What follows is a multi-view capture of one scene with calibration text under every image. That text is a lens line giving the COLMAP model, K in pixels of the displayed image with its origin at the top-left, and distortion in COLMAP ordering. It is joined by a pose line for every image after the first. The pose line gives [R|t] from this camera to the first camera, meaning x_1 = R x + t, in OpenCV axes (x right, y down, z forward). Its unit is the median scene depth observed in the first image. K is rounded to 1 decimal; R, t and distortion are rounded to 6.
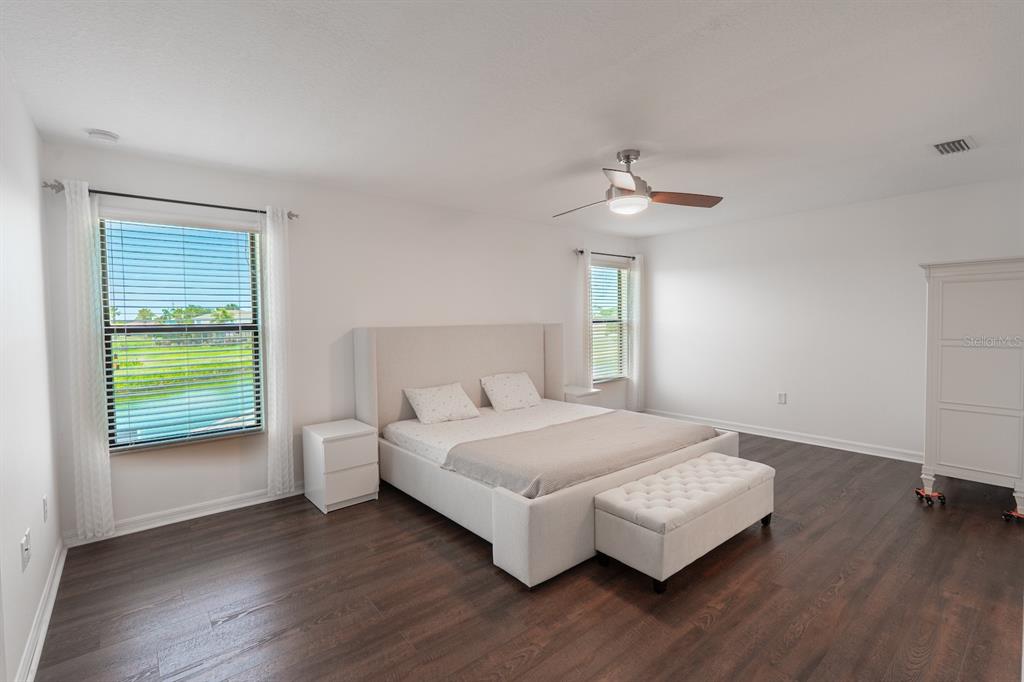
lens RADIAL K [[495.7, 0, 486.4], [0, 495.7, 338.6], [0, 0, 1]] dist [-0.003218, -0.000235]
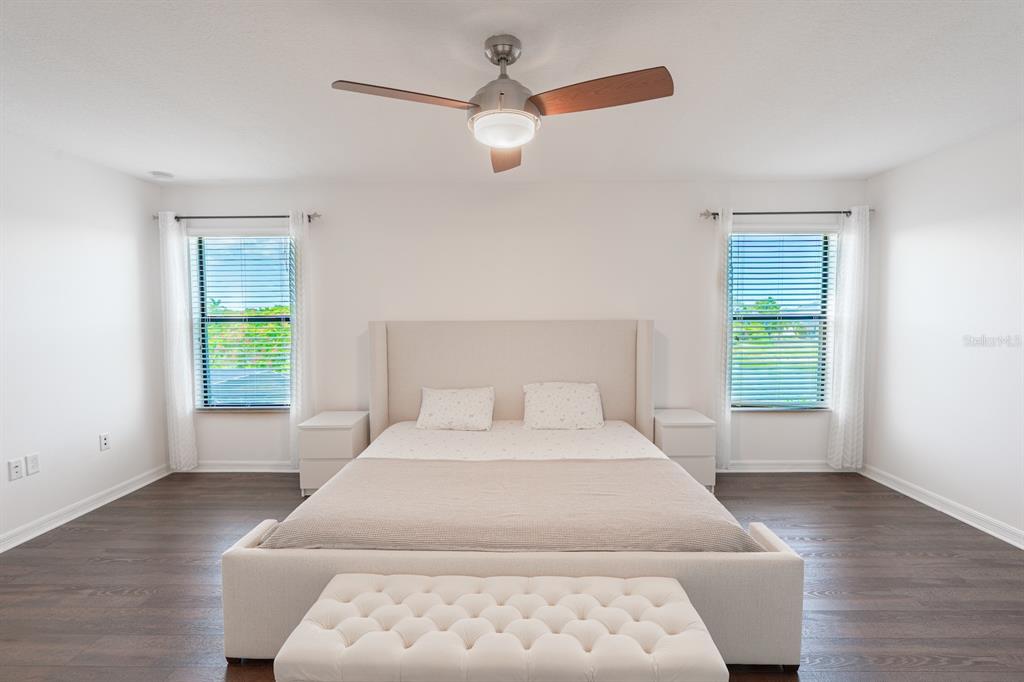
lens RADIAL K [[469.5, 0, 513.2], [0, 469.5, 338.2], [0, 0, 1]] dist [-0.005885, 0.000380]
pose [[0.754308, 0.043534, -0.655076, 0.667310], [-0.030006, 0.999042, 0.031842, -0.030119], [0.655835, -0.004363, 0.754892, 0.551654]]
